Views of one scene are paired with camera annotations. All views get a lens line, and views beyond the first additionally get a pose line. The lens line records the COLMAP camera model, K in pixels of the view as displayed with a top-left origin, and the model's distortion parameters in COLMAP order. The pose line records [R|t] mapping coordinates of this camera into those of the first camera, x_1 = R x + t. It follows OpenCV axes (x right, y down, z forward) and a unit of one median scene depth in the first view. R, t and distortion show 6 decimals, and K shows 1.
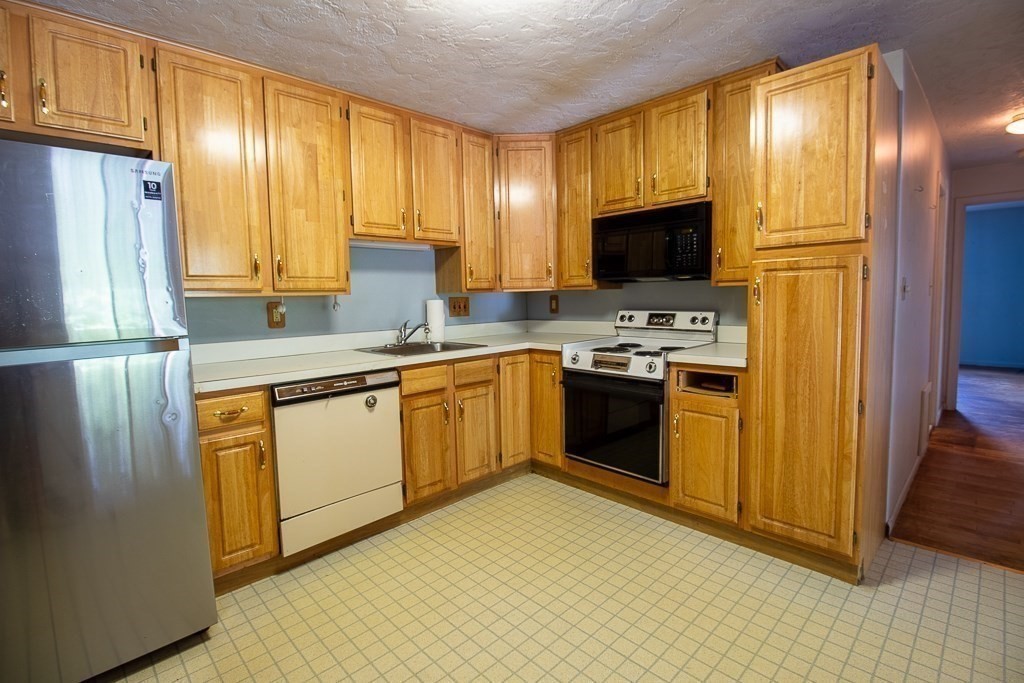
lens RADIAL K [[478.0, 0, 521.2], [0, 478.0, 331.5], [0, 0, 1]] dist [0.002280, -0.013805]
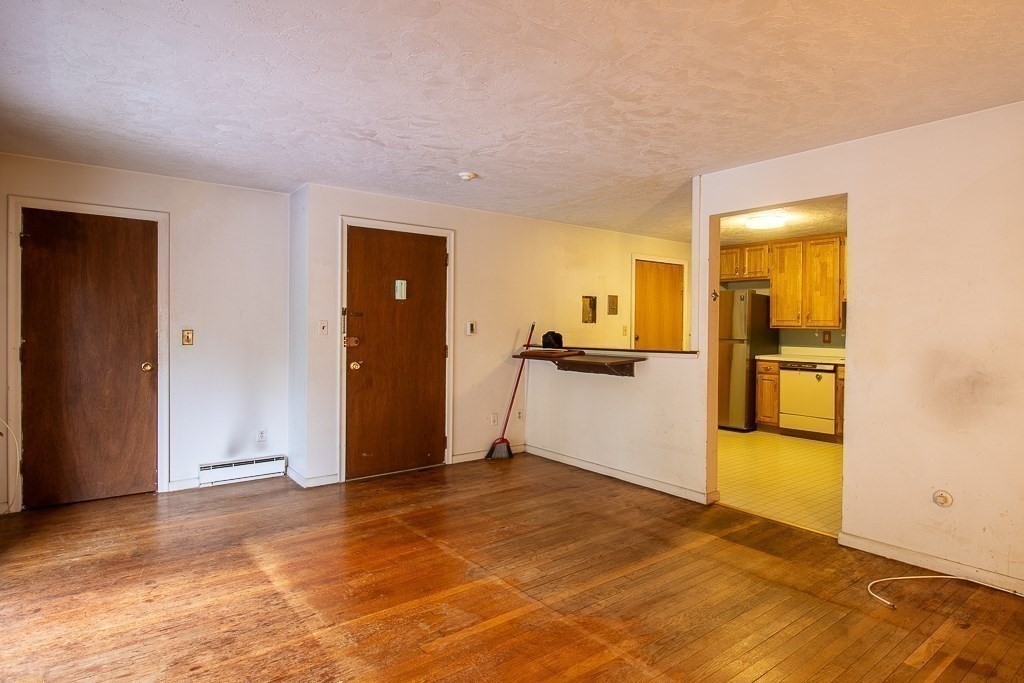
lens RADIAL K [[565.7, 0, 522.4], [0, 565.7, 331.0], [0, 0, 1]] dist [0.005454, -0.013548]
pose [[-0.116128, 0.030283, -0.992773, 2.449723], [-0.083007, 0.995743, 0.040083, -0.056963], [0.989760, 0.087062, -0.113120, -0.088657]]
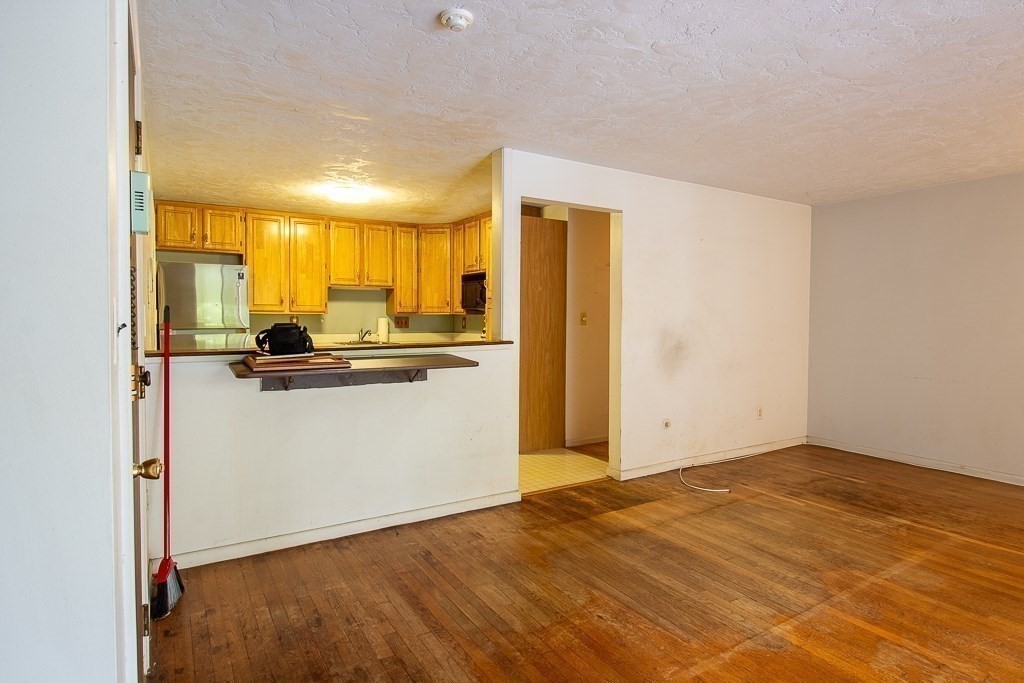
lens RADIAL K [[565.7, 0, 522.4], [0, 565.7, 331.0], [0, 0, 1]] dist [0.005454, -0.013548]
pose [[0.976311, 0.033095, -0.213827, 1.065064], [-0.043051, 0.998187, -0.042075, 0.065989], [0.212046, 0.050283, 0.975965, -1.281356]]
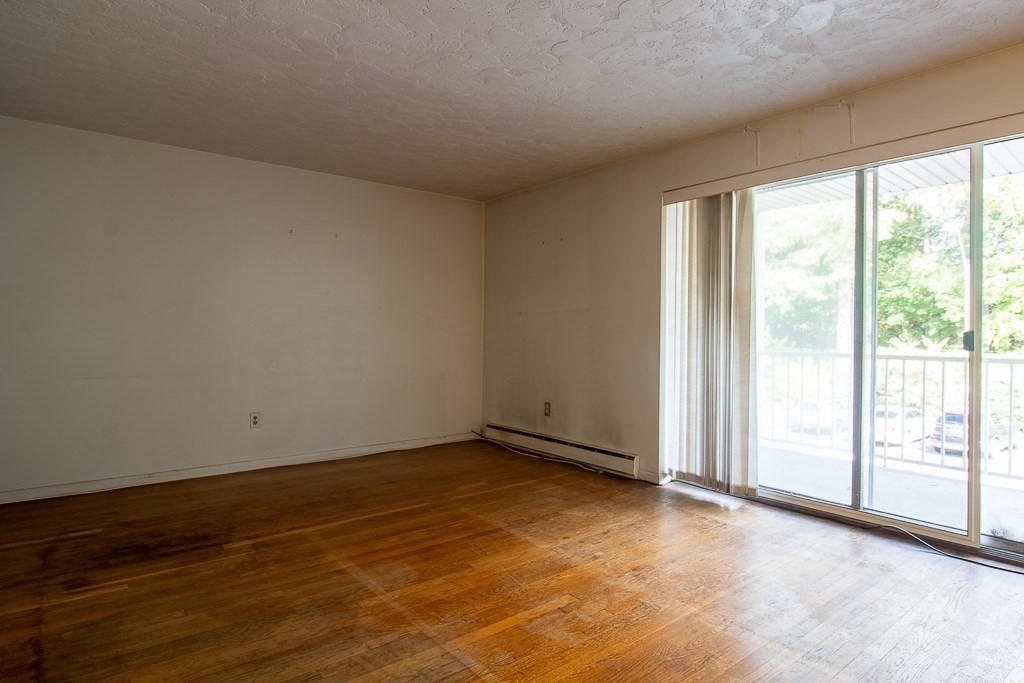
lens RADIAL K [[565.7, 0, 522.4], [0, 565.7, 331.0], [0, 0, 1]] dist [0.005454, -0.013548]
pose [[0.099319, 0.023156, 0.994786, 0.596281], [0.067485, 0.997271, -0.029952, 0.084513], [-0.992765, 0.070108, 0.097486, -0.347228]]
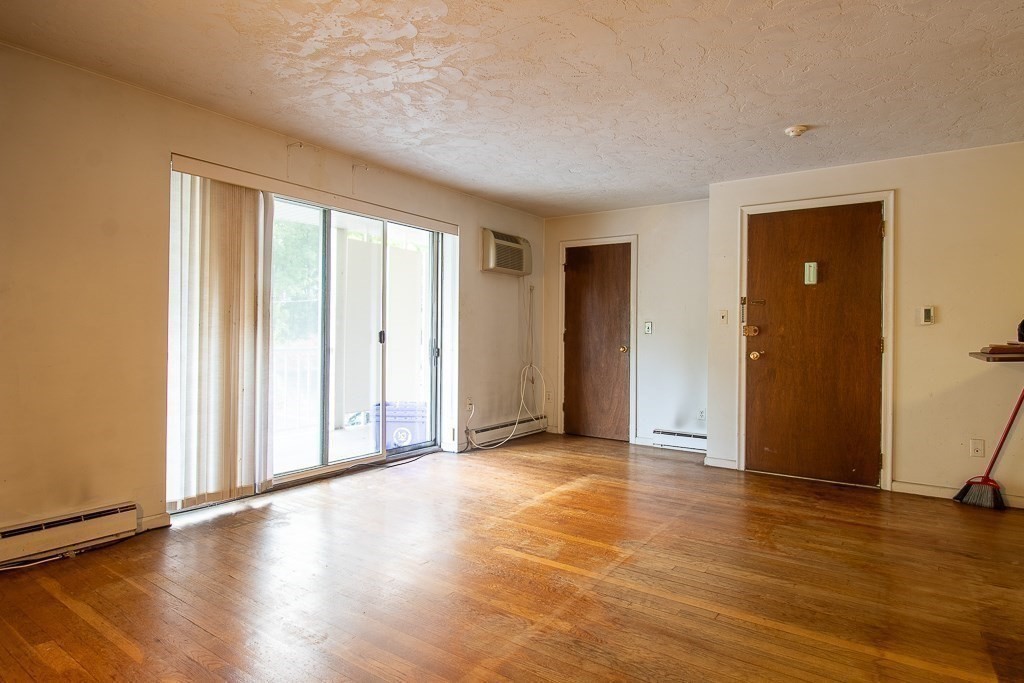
lens RADIAL K [[565.7, 0, 522.4], [0, 565.7, 331.0], [0, 0, 1]] dist [0.005454, -0.013548]
pose [[-0.982240, 0.010241, -0.187349, 1.730413], [-0.003771, 0.997230, 0.074286, -0.033919], [0.187591, 0.073673, -0.979480, 0.838330]]
